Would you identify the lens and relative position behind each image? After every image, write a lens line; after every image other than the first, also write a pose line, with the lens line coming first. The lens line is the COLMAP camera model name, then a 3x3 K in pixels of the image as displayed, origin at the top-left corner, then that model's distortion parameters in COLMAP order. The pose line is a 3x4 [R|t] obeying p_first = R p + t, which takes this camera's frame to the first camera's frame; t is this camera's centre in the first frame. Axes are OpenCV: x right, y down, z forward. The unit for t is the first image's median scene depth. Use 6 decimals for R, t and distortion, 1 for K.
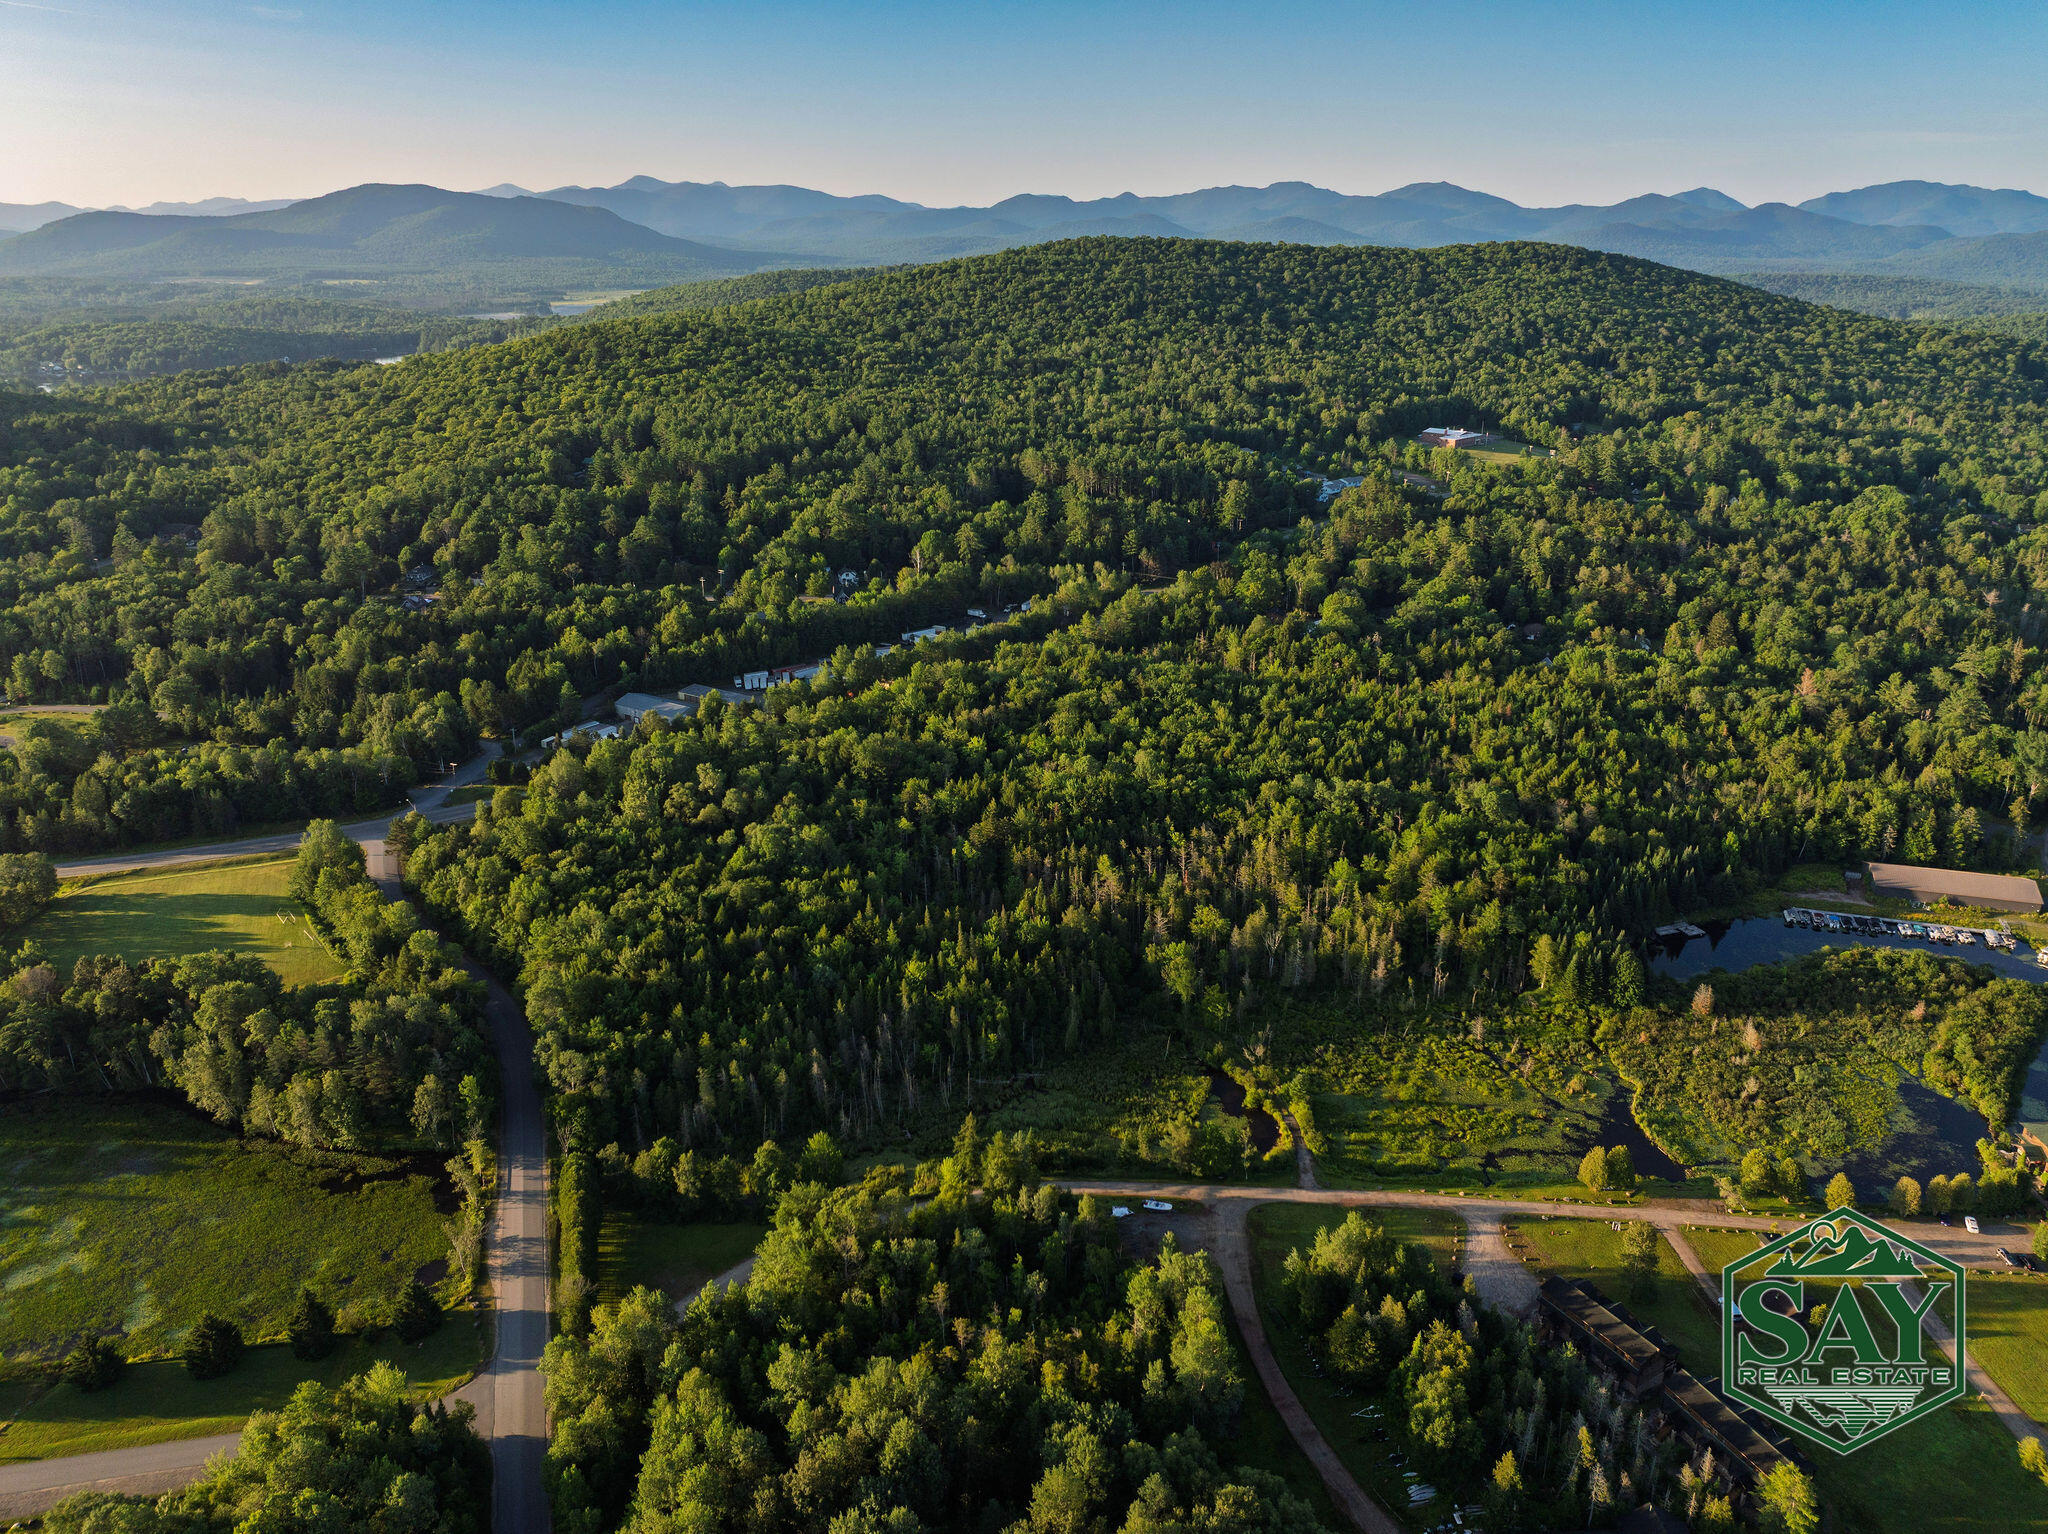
lens RADIAL K [[1448.3, 0, 1024.0], [0, 1448.3, 729.3], [0, 0, 1]] dist [-0.037021, -0.004181]
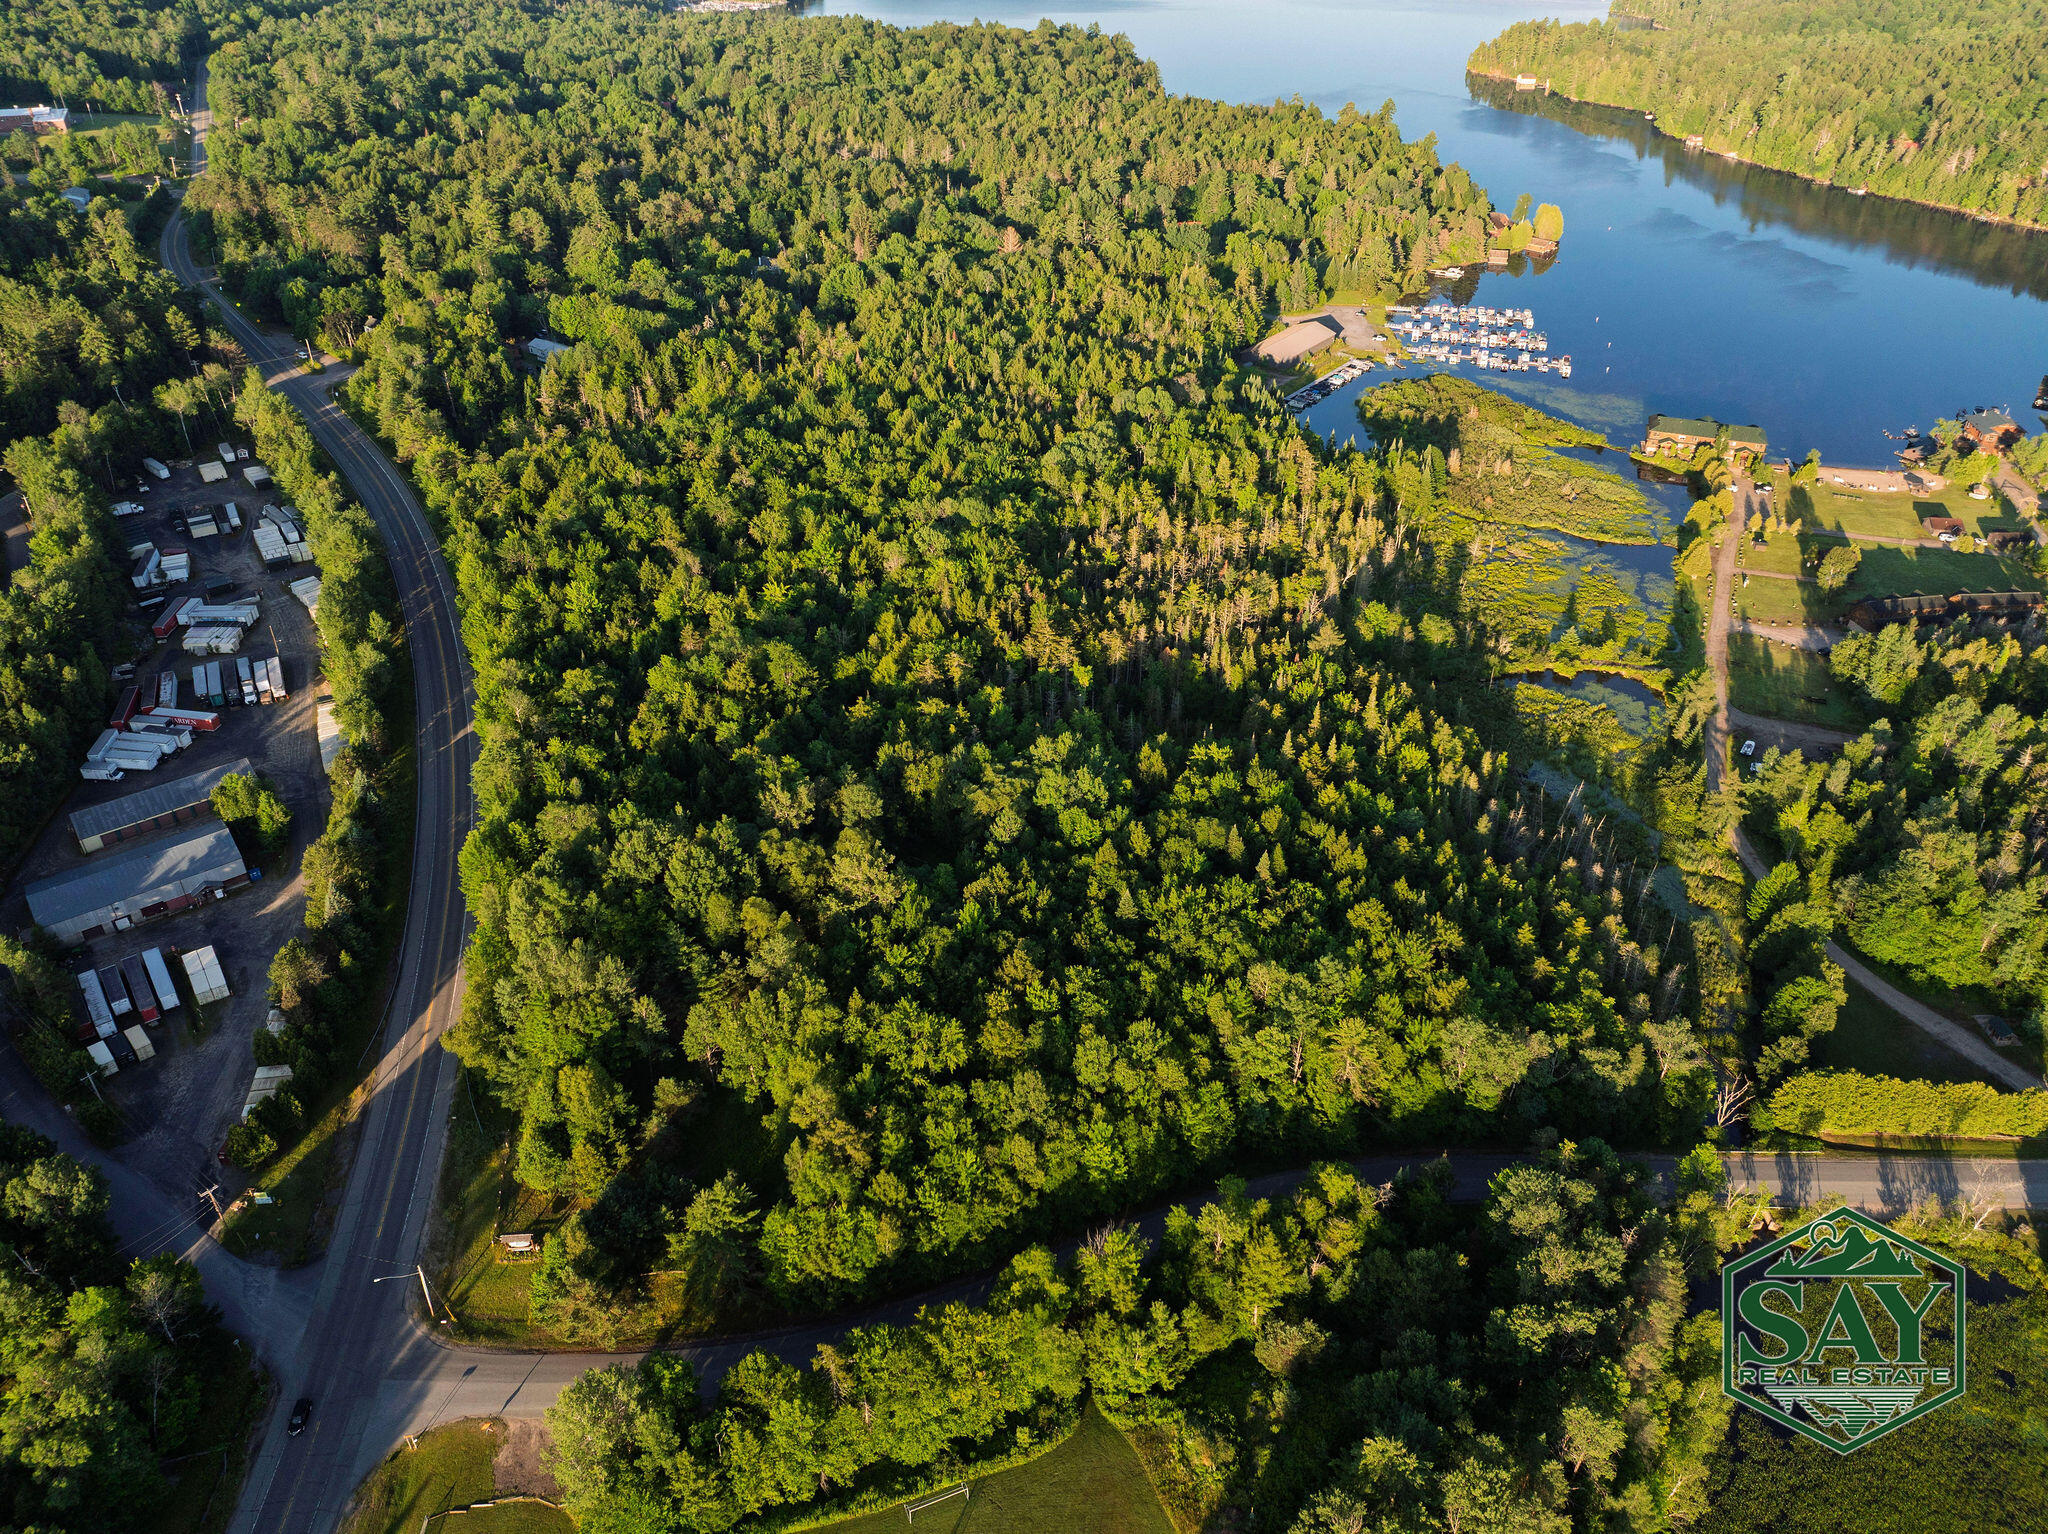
lens RADIAL K [[1463.1, 0, 1023.0], [0, 1463.1, 726.9], [0, 0, 1]] dist [-0.063885, 0.037892]
pose [[0.324016, -0.498011, 0.804362, -0.400606], [0.303463, 0.860015, 0.410226, -0.125700], [-0.896060, 0.111174, 0.429787, 0.423273]]
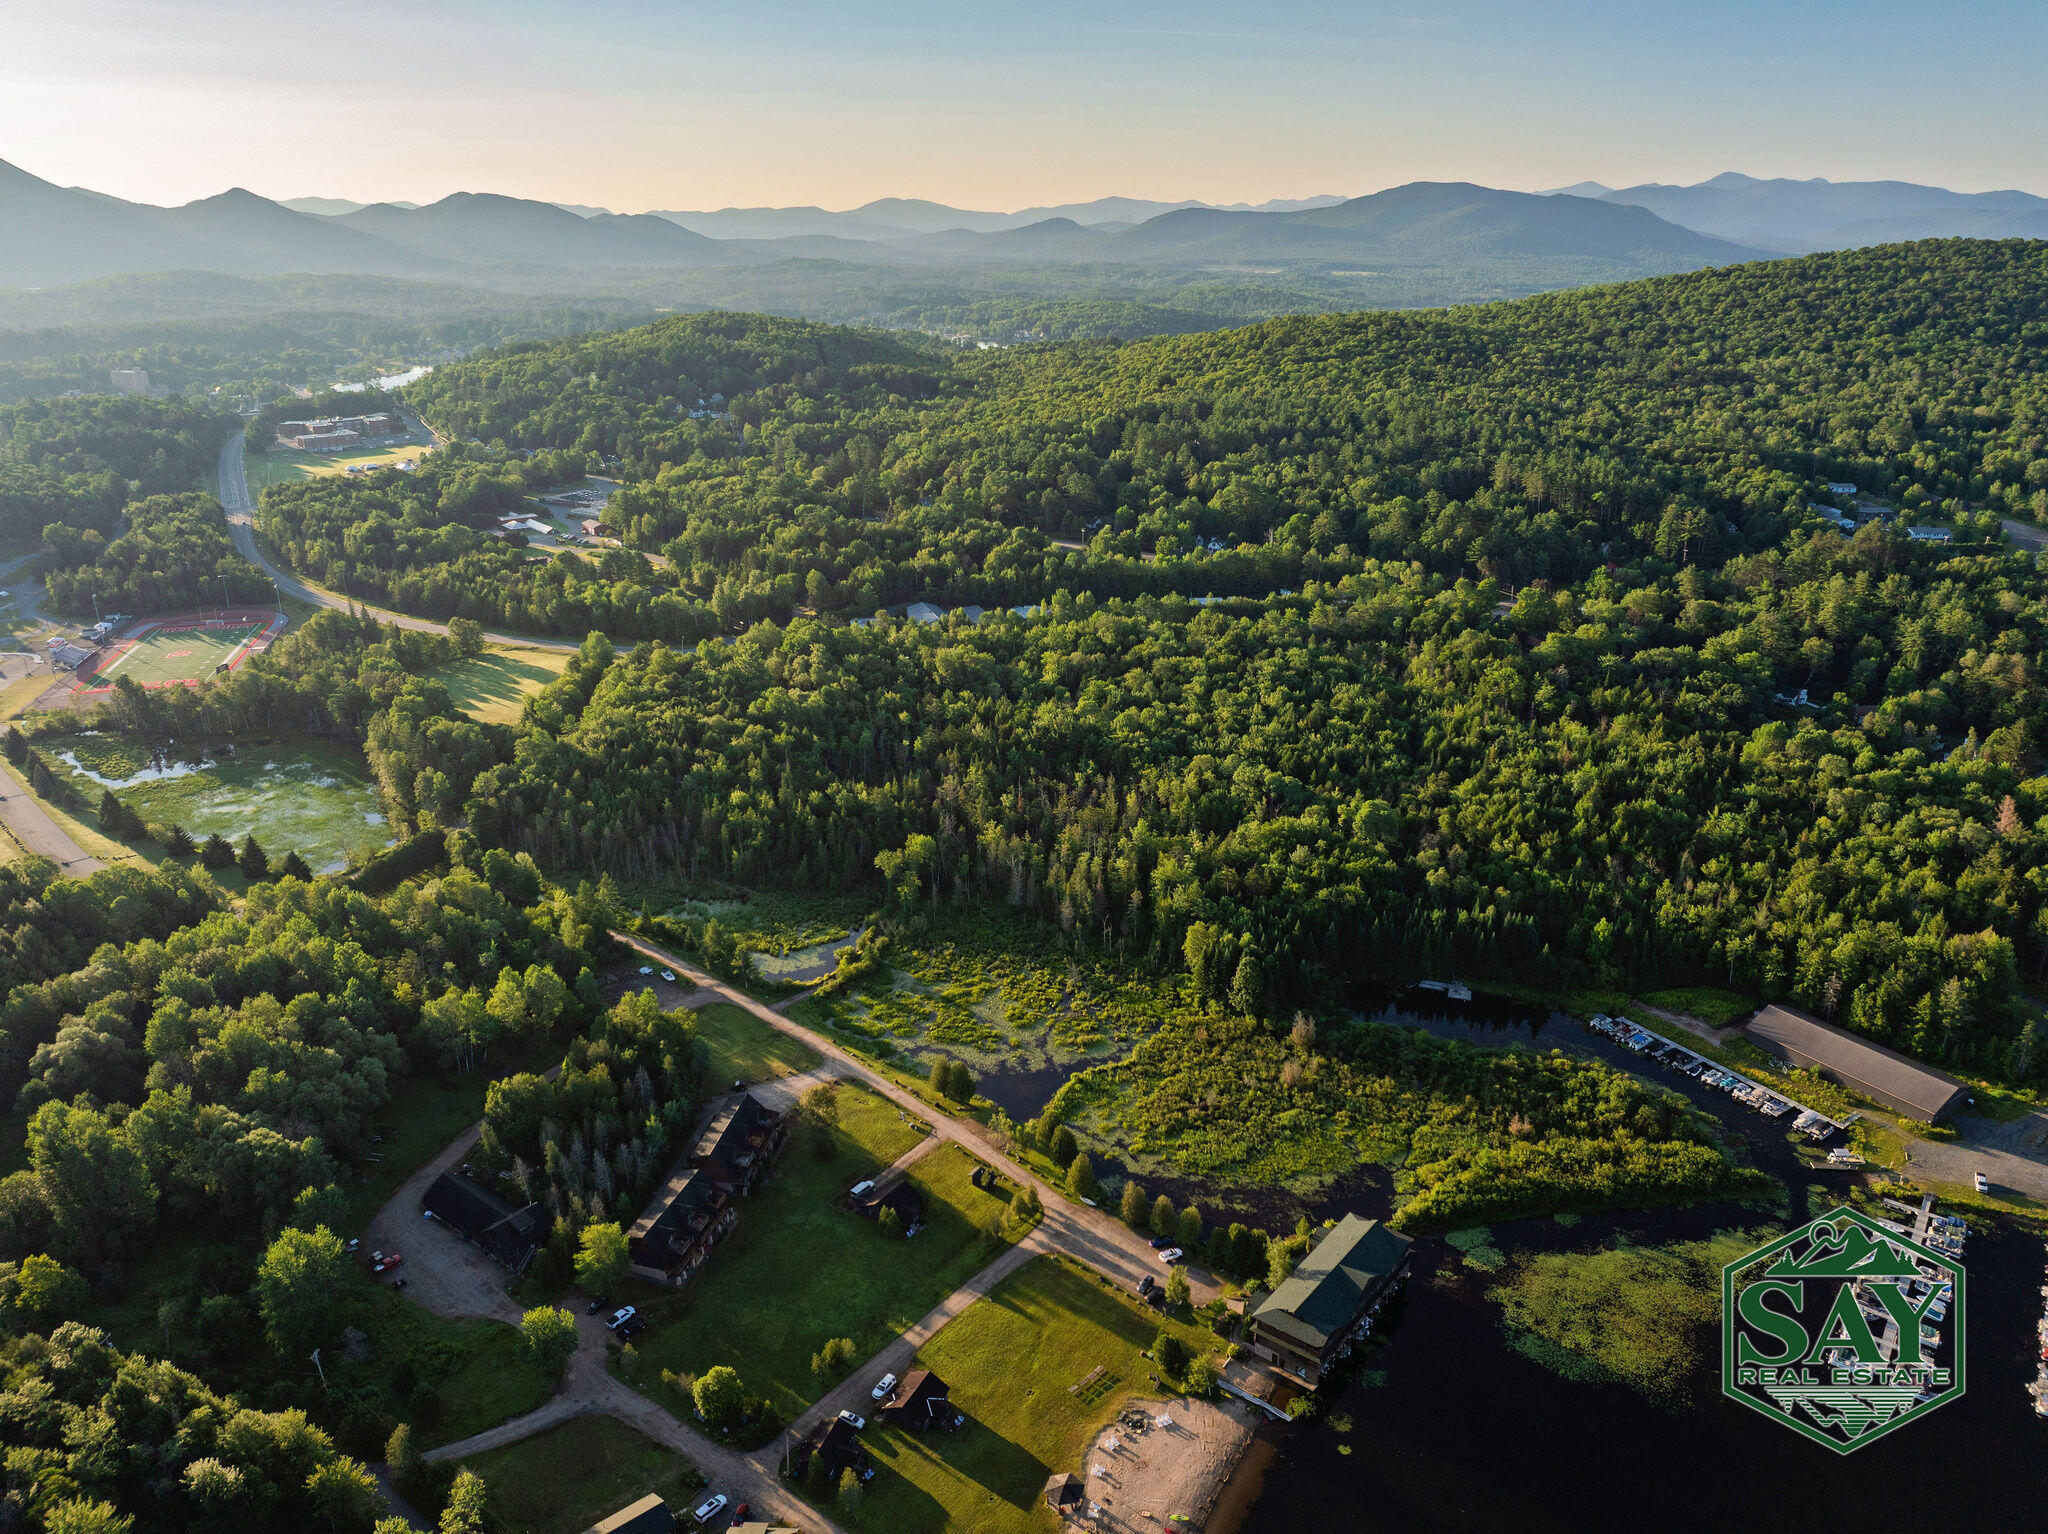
lens RADIAL K [[1448.3, 0, 1024.0], [0, 1448.3, 729.3], [0, 0, 1]] dist [-0.037021, -0.004181]
pose [[0.773698, 0.203921, -0.599840, 0.446540], [-0.203349, 0.976621, 0.069724, -0.018395], [0.600034, 0.068032, 0.797076, 0.057105]]
